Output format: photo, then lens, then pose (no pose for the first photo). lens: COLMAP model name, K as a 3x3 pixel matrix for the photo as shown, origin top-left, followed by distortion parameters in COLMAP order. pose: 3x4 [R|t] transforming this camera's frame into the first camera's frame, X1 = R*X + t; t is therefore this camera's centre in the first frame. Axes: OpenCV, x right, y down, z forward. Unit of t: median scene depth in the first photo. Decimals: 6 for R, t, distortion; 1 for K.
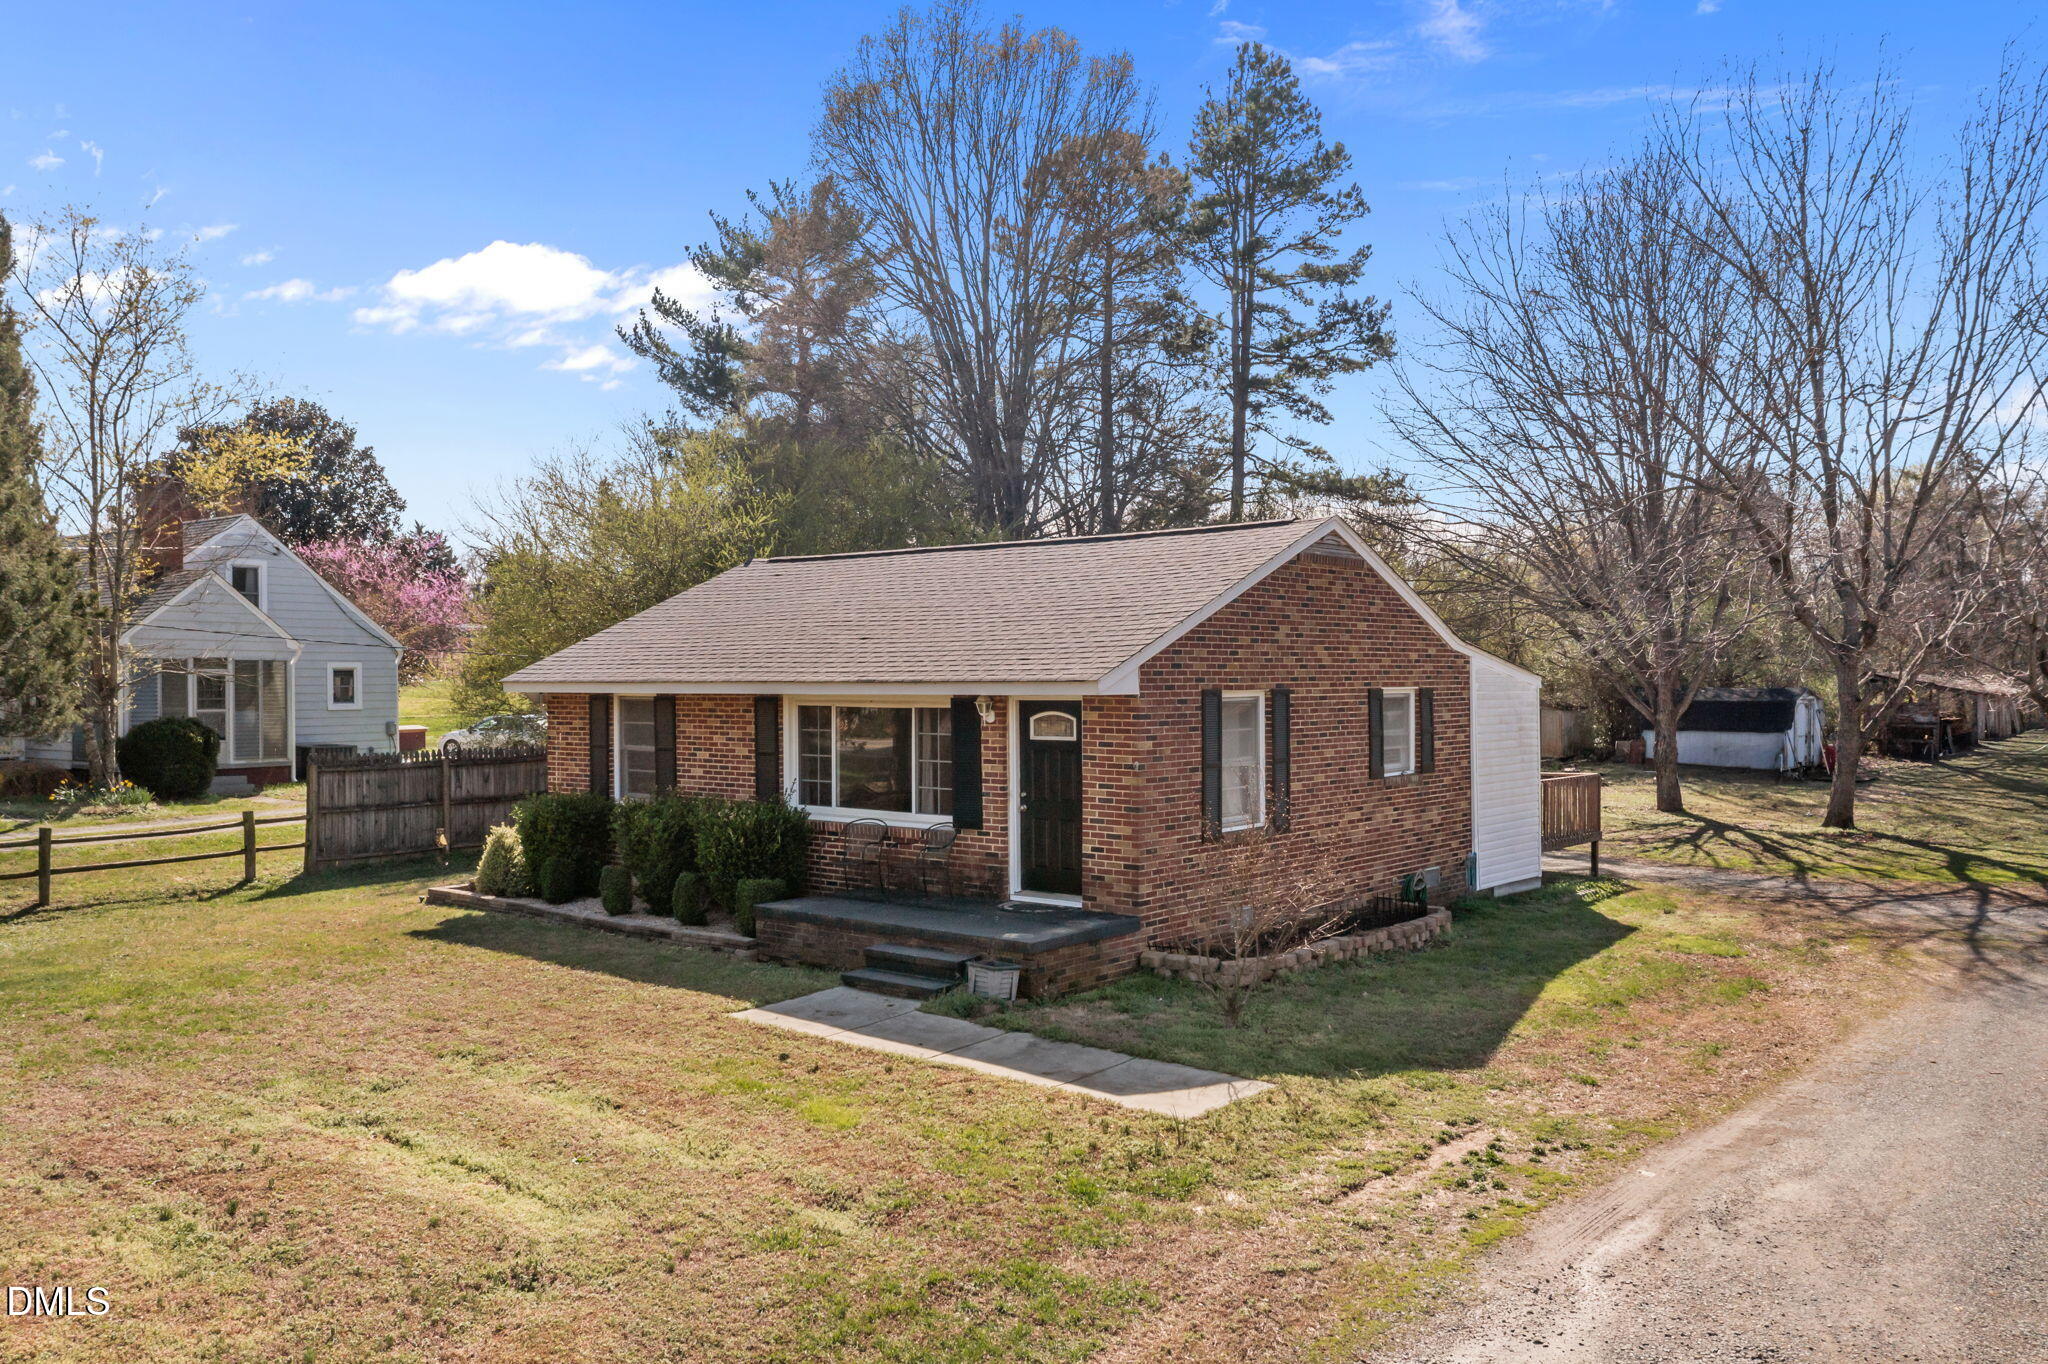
lens RADIAL K [[1610.2, 0, 1024.0], [0, 1610.2, 682.0], [0, 0, 1]] dist [-0.042429, -0.004115]
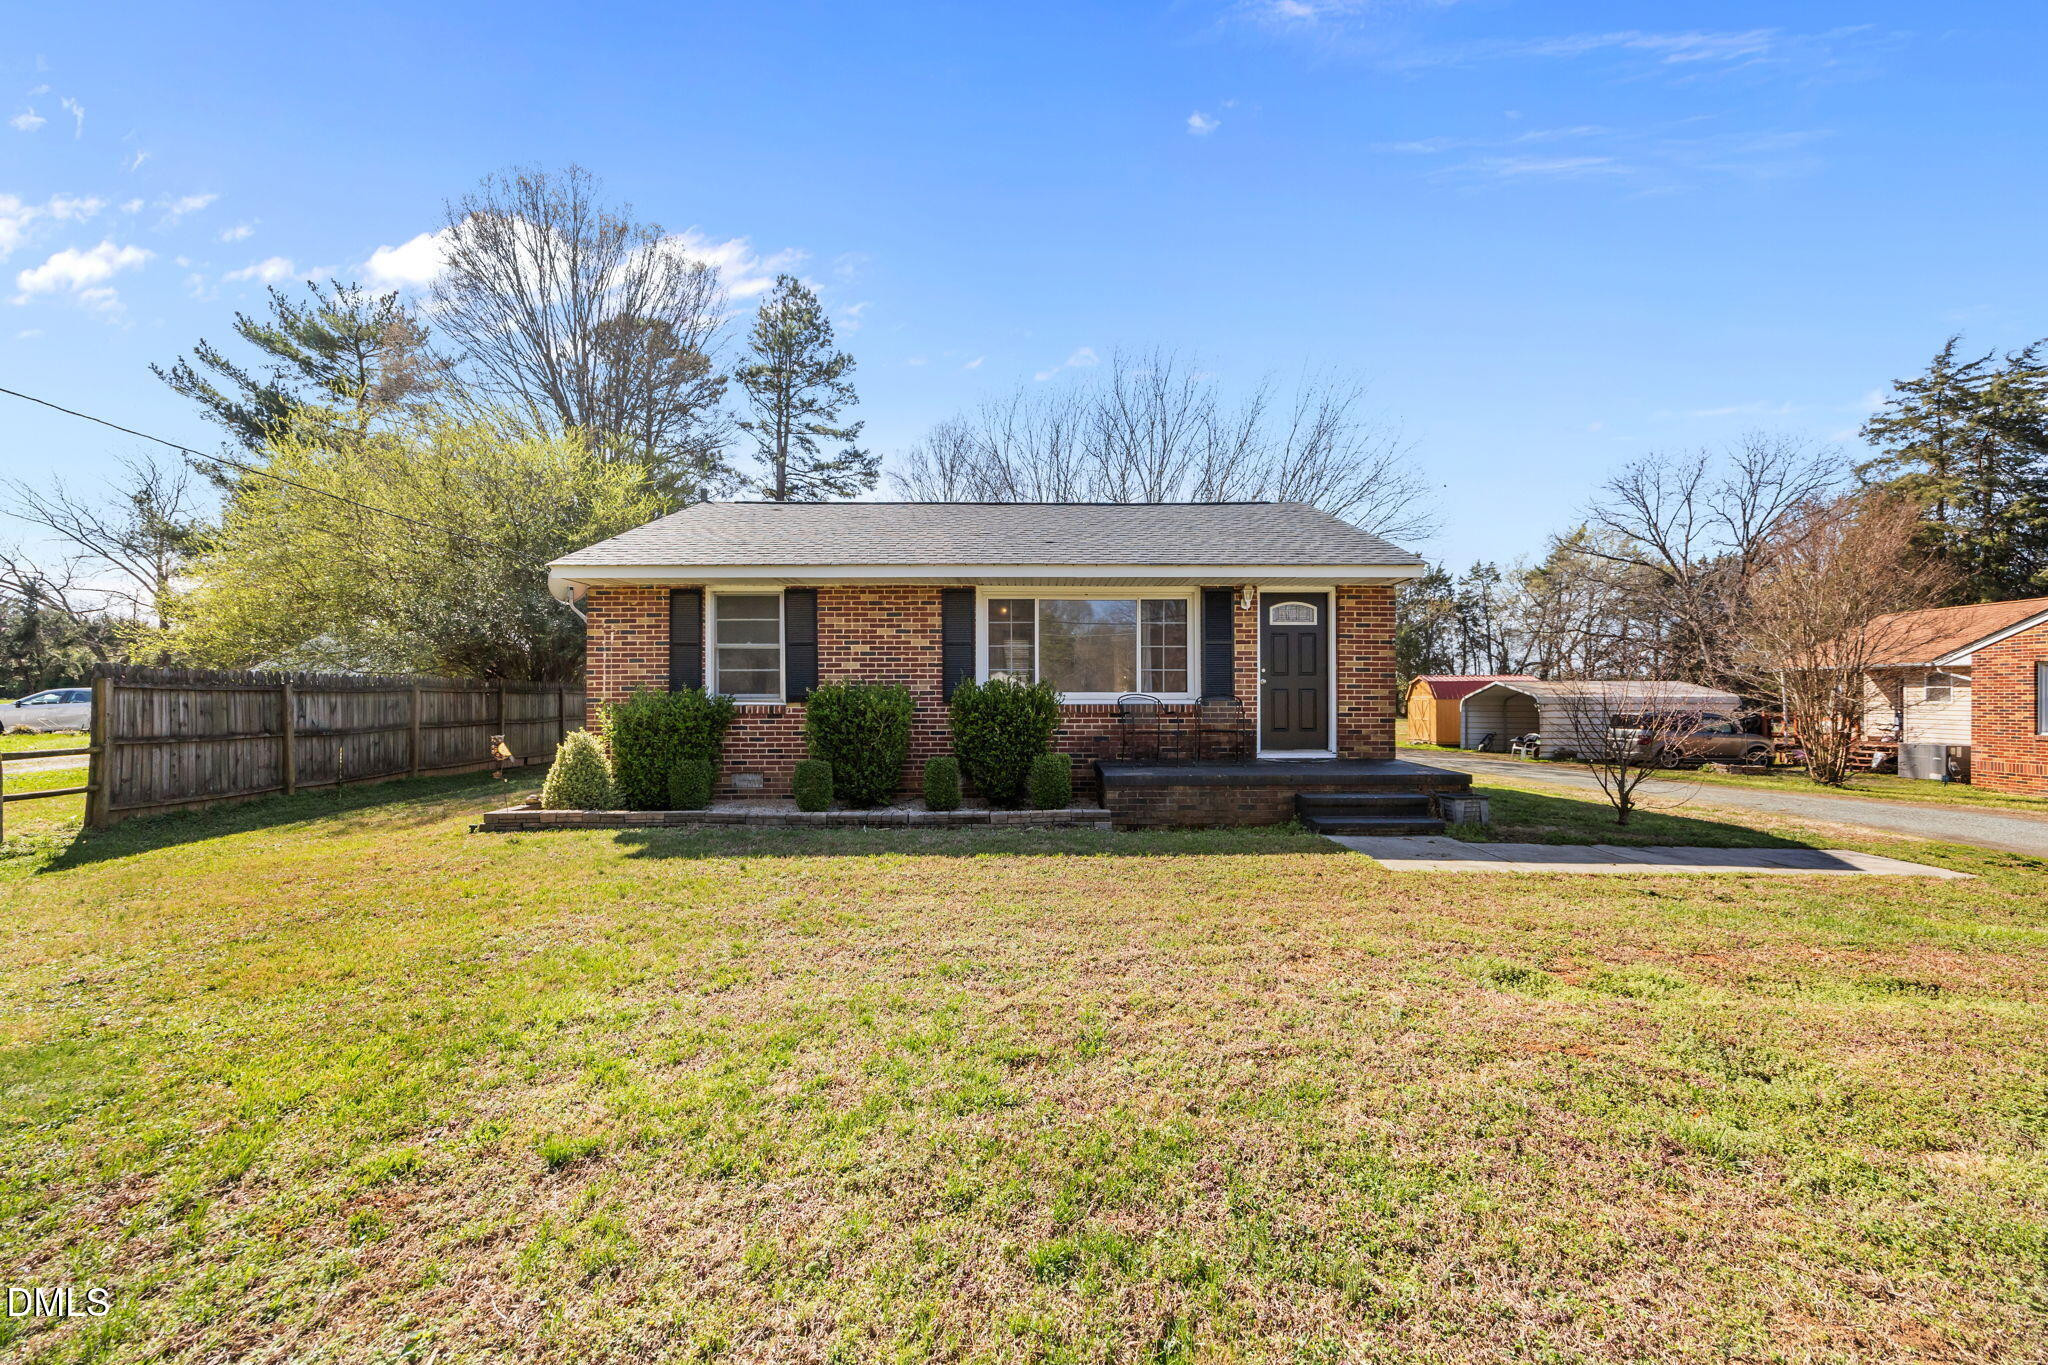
lens RADIAL K [[785.0, 0, 1048.9], [0, 785.0, 700.6], [0, 0, 1]] dist [-0.006059, 0.000446]
pose [[0.762577, 0.000805, 0.646897, -0.496628], [0.002675, 0.999987, -0.004397, 0.093297], [-0.646892, 0.005083, 0.762565, 0.643796]]
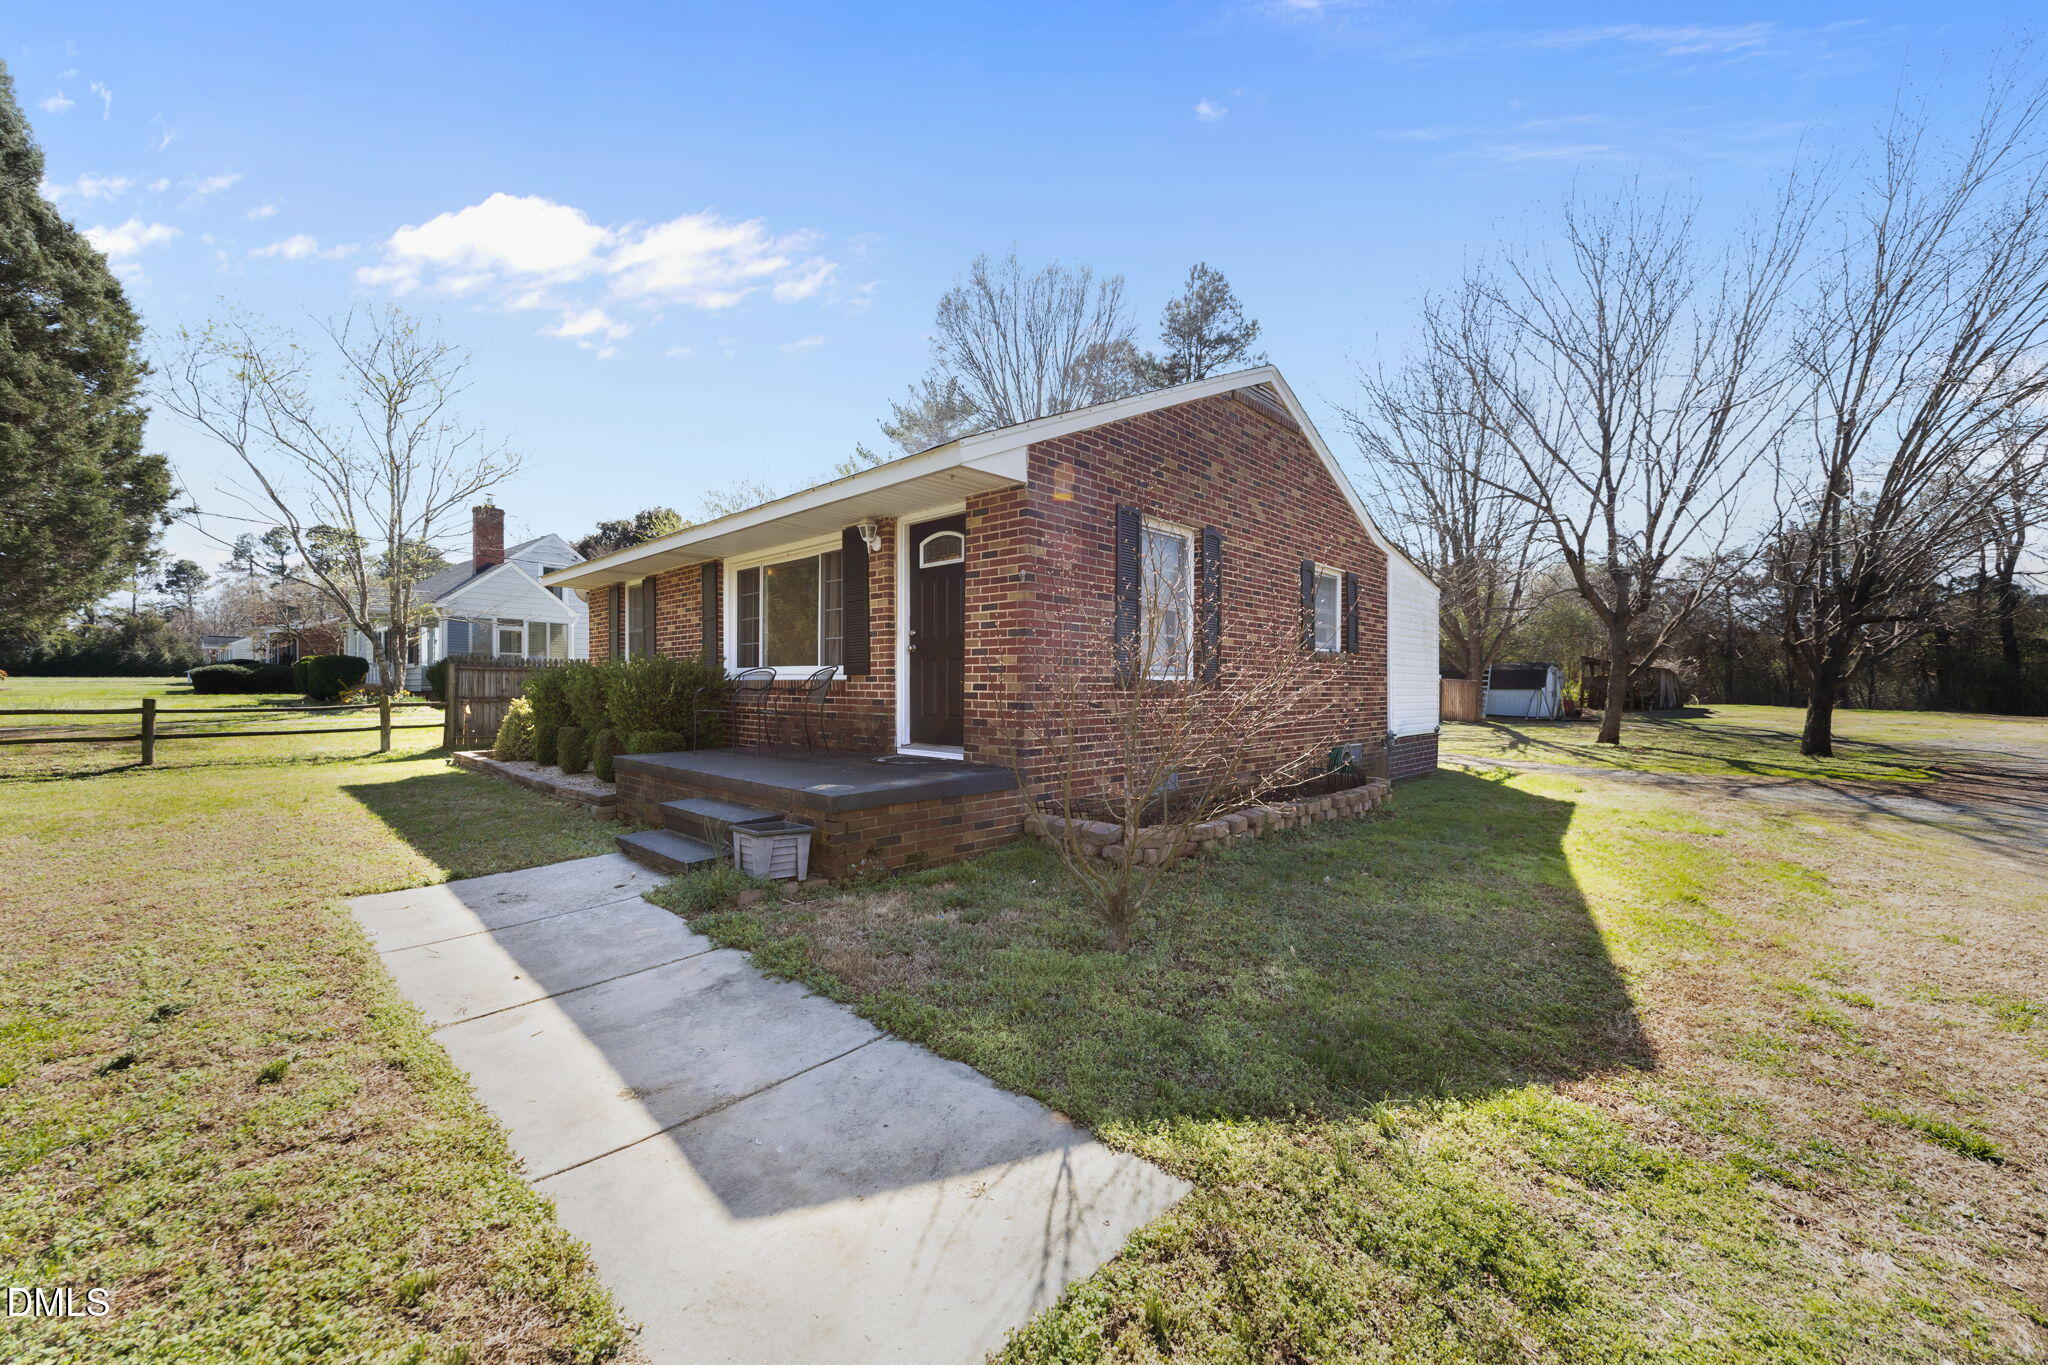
lens RADIAL K [[780.5, 0, 1042.8], [0, 780.5, 692.6], [0, 0, 1]] dist [-0.003276, 0.000406]
pose [[0.998350, 0.009440, -0.056633, 0.092892], [-0.009209, 0.999948, 0.004353, 0.098205], [0.056671, -0.003824, 0.998386, 0.571598]]
